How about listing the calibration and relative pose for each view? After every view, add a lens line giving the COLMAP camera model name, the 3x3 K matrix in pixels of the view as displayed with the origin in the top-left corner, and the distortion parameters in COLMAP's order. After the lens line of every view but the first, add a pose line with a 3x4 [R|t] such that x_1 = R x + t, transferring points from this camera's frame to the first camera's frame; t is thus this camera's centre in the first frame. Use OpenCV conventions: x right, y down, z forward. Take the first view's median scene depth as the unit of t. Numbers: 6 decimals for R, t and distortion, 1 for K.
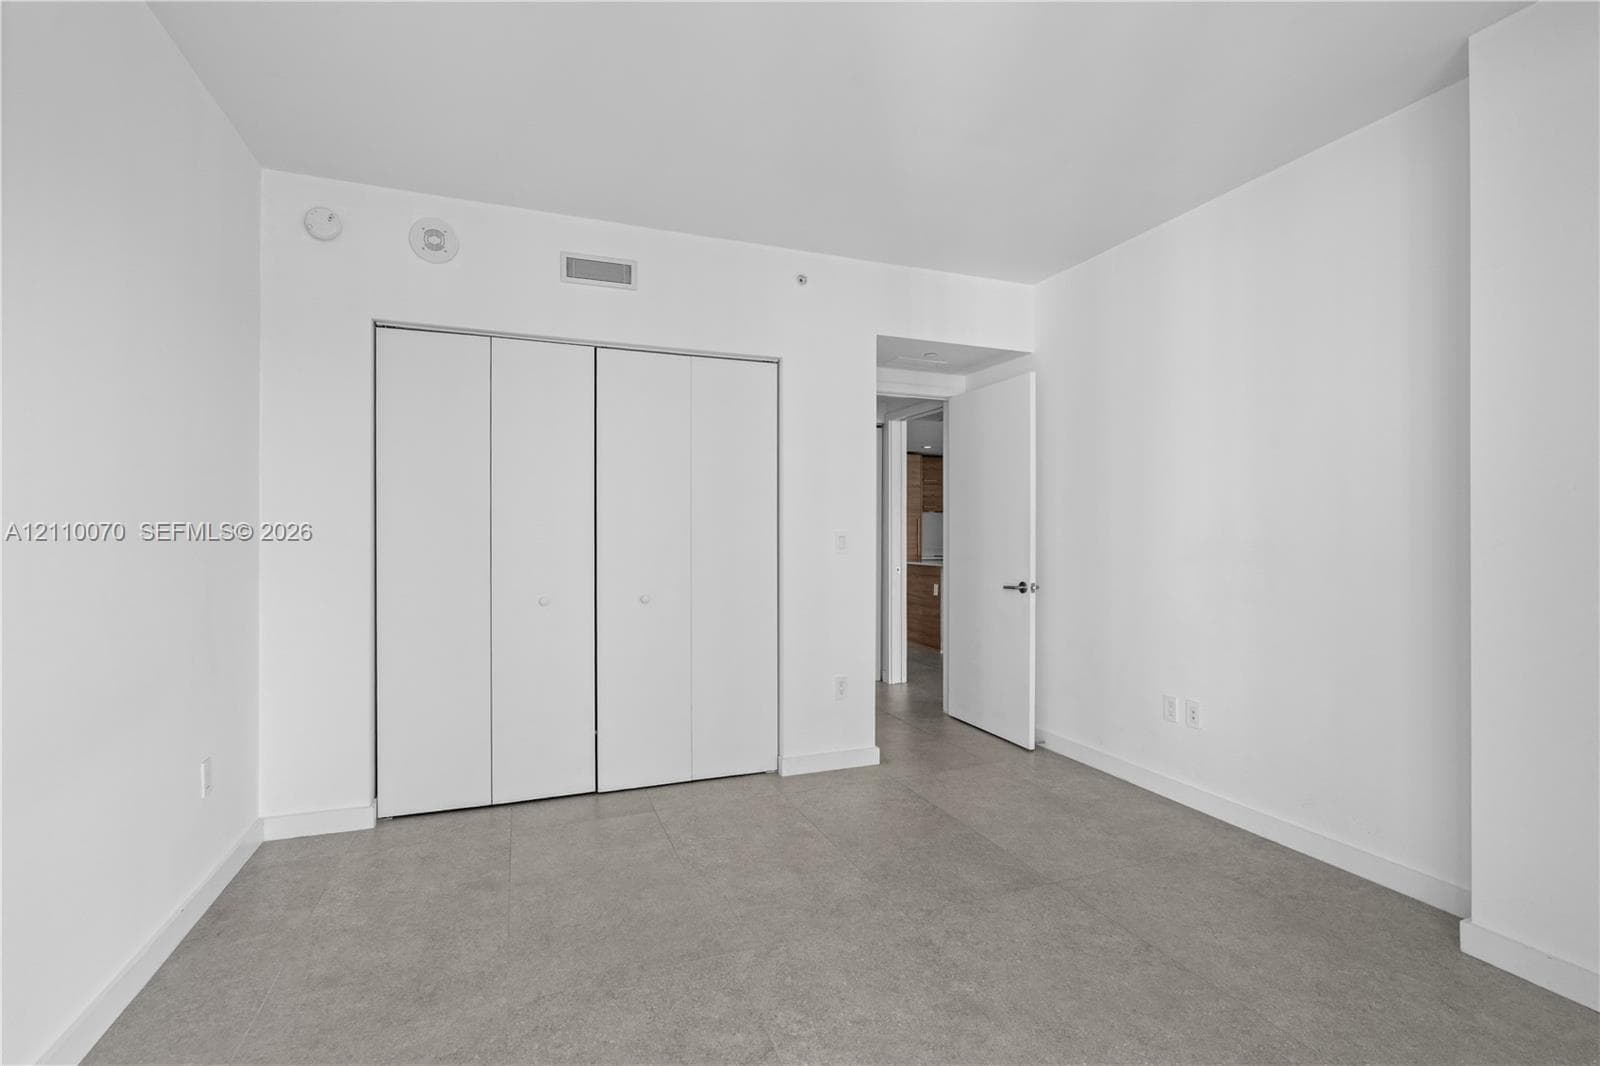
lens RADIAL K [[665.2, 0, 765.3], [0, 665.2, 537.0], [0, 0, 1]] dist [-0.000596, 0.000524]
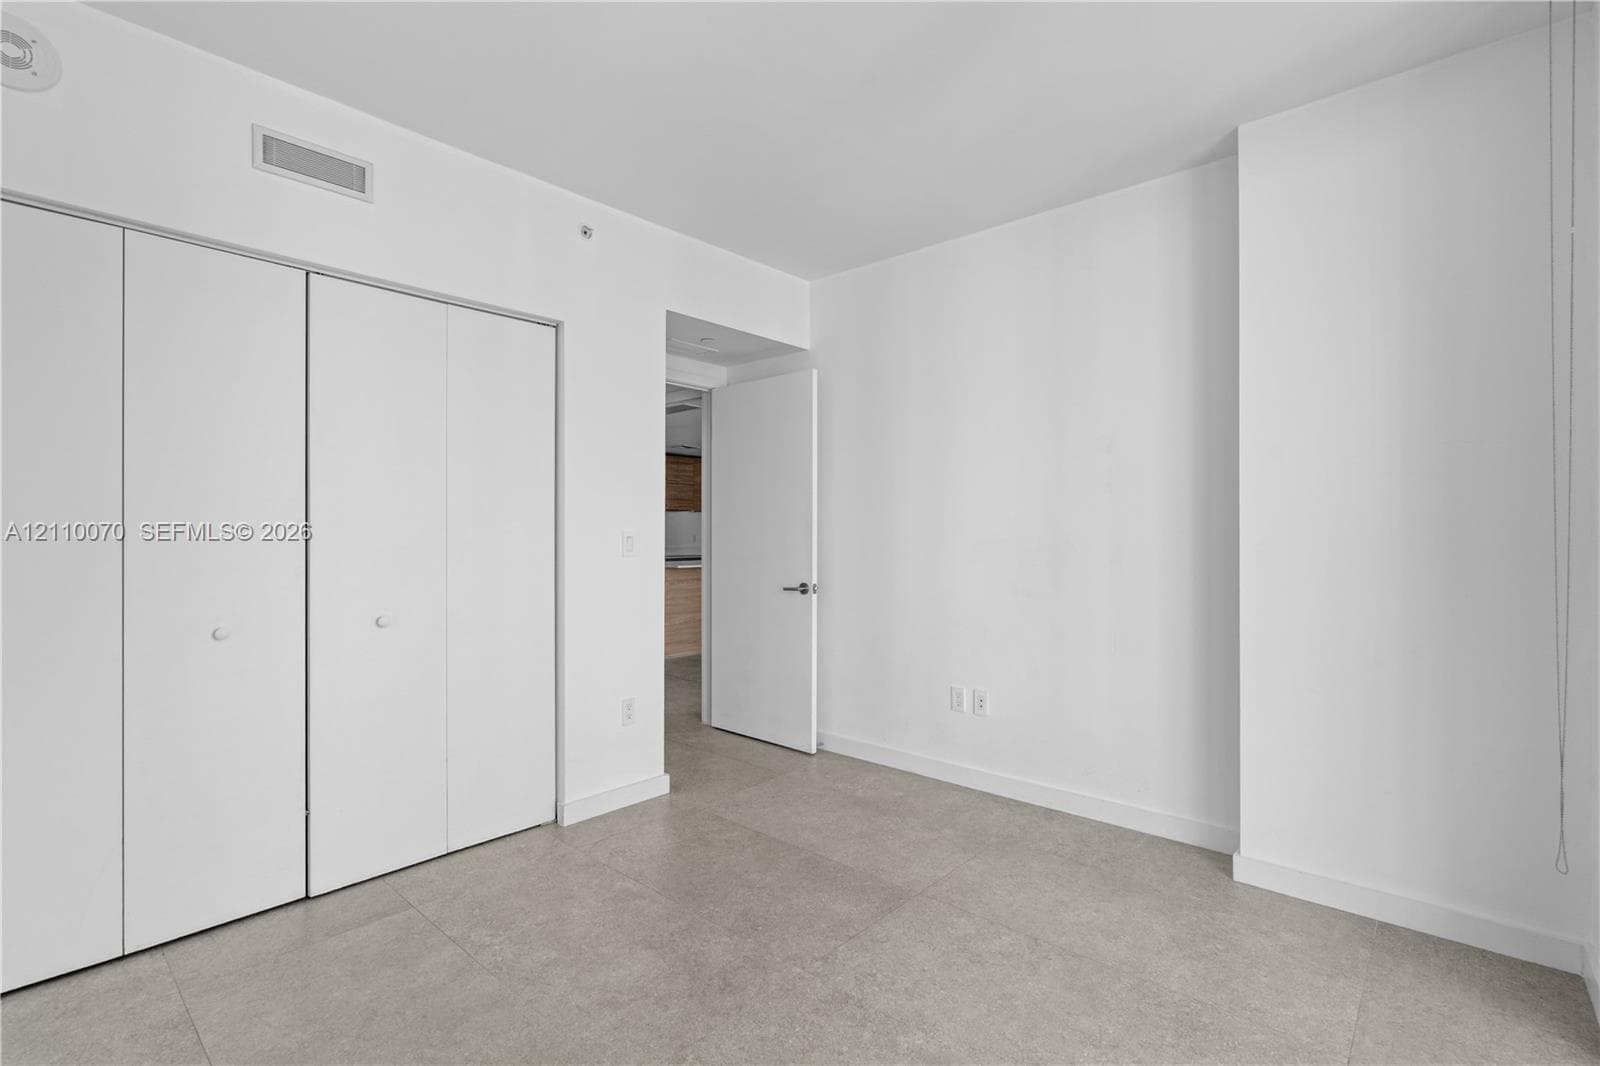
lens RADIAL K [[699.6, 0, 736.3], [0, 699.6, 534.5], [0, 0, 1]] dist [-0.000671, 0.000851]
pose [[0.901091, -0.000075, 0.433629, -0.167723], [0.000994, 0.999998, -0.001894, -0.001970], [-0.433628, 0.002138, 0.901089, 0.129966]]
